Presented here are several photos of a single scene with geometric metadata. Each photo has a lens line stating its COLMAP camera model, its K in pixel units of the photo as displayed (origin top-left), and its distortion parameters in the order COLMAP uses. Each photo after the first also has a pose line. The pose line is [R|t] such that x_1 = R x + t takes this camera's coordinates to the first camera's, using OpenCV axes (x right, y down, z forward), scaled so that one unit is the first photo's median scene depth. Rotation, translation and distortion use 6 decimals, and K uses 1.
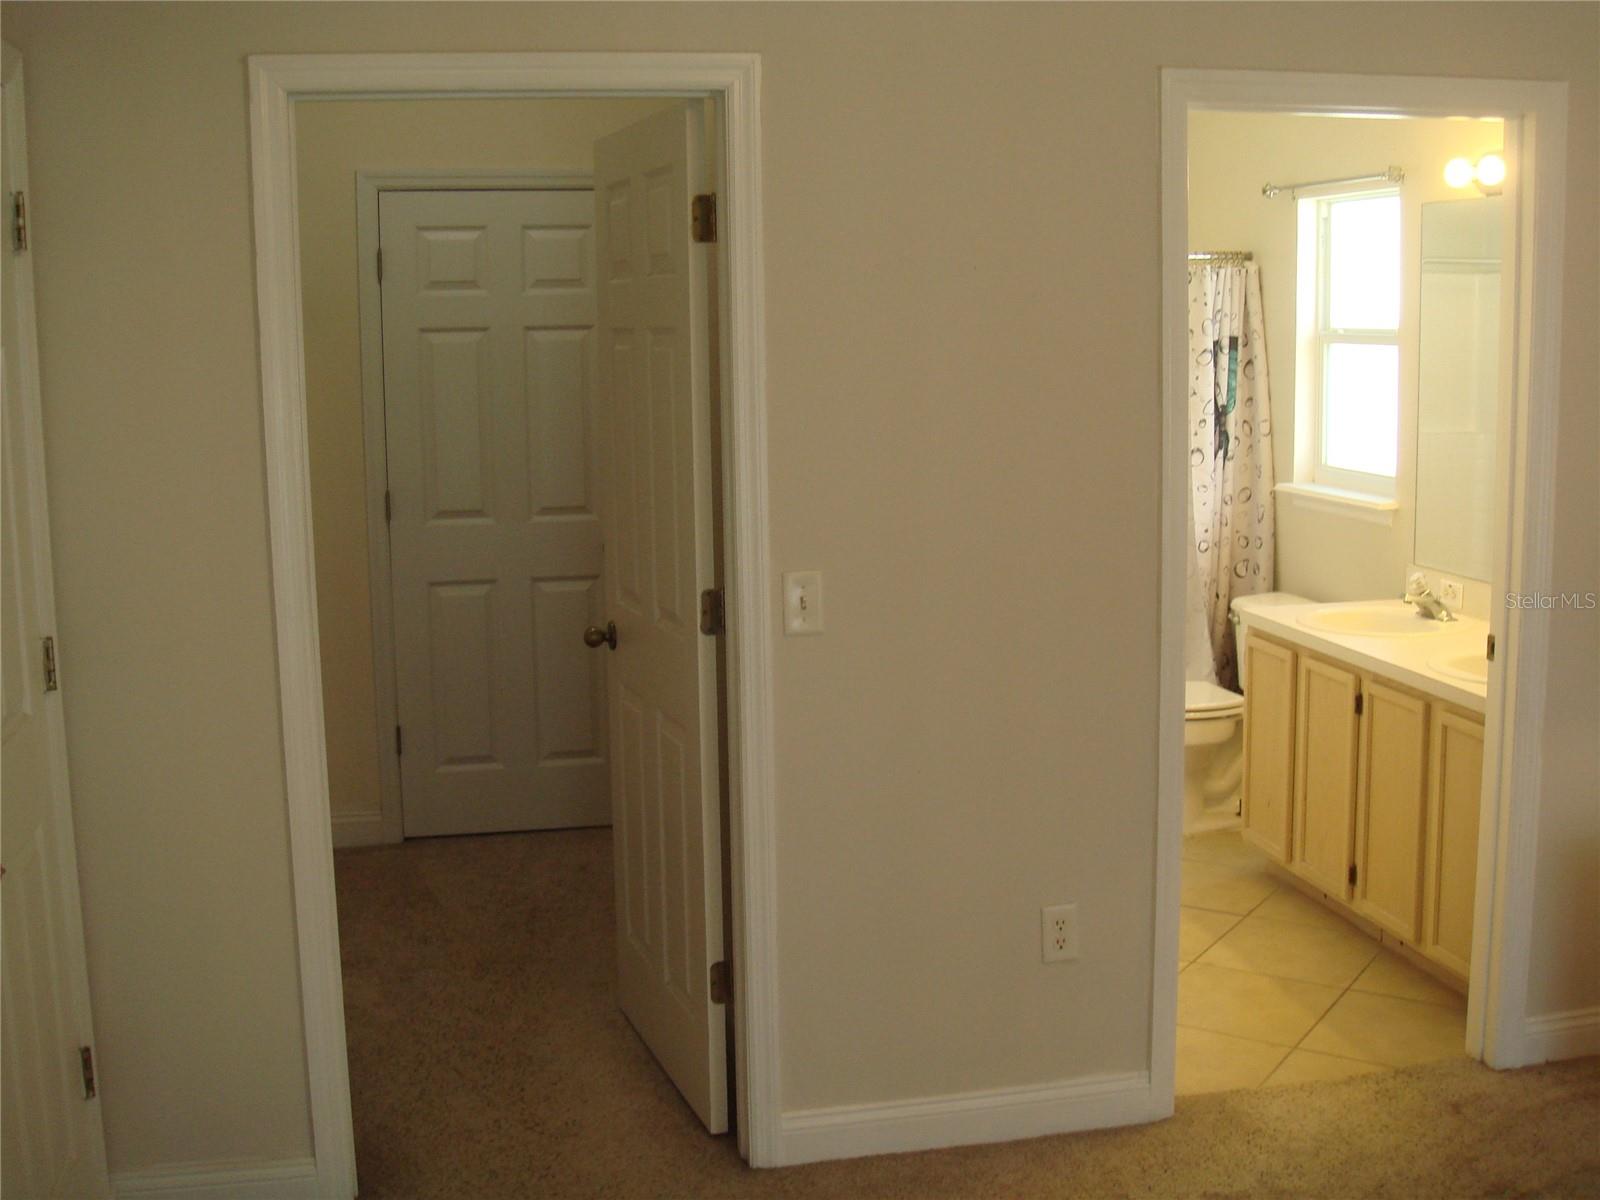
lens RADIAL K [[1812.6, 0, 795.3], [0, 1812.6, 588.7], [0, 0, 1]] dist [-0.157529, 0.079475]
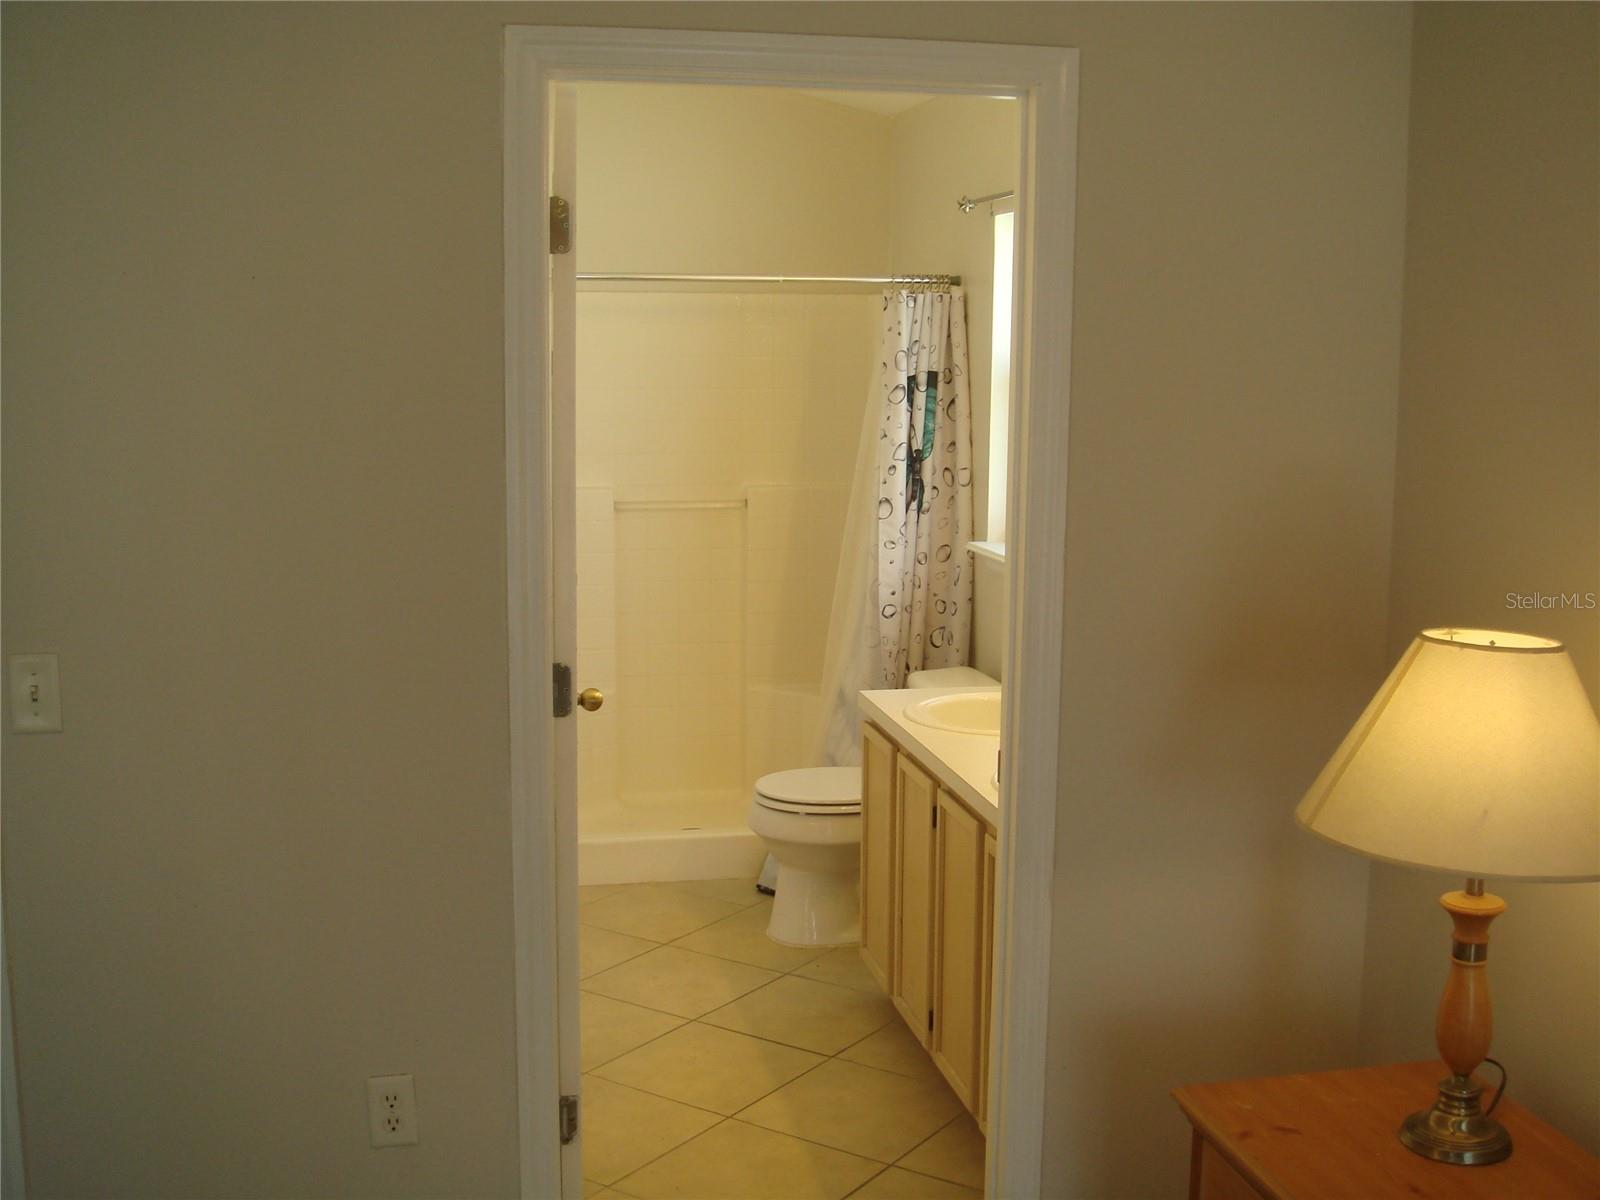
lens RADIAL K [[1812.6, 0, 795.3], [0, 1812.6, 588.7], [0, 0, 1]] dist [-0.157529, 0.079475]
pose [[0.999584, 0.026887, -0.010470, 0.190159], [-0.027049, 0.999512, -0.015631, -0.019379], [0.010045, 0.015908, 0.999823, 0.119328]]
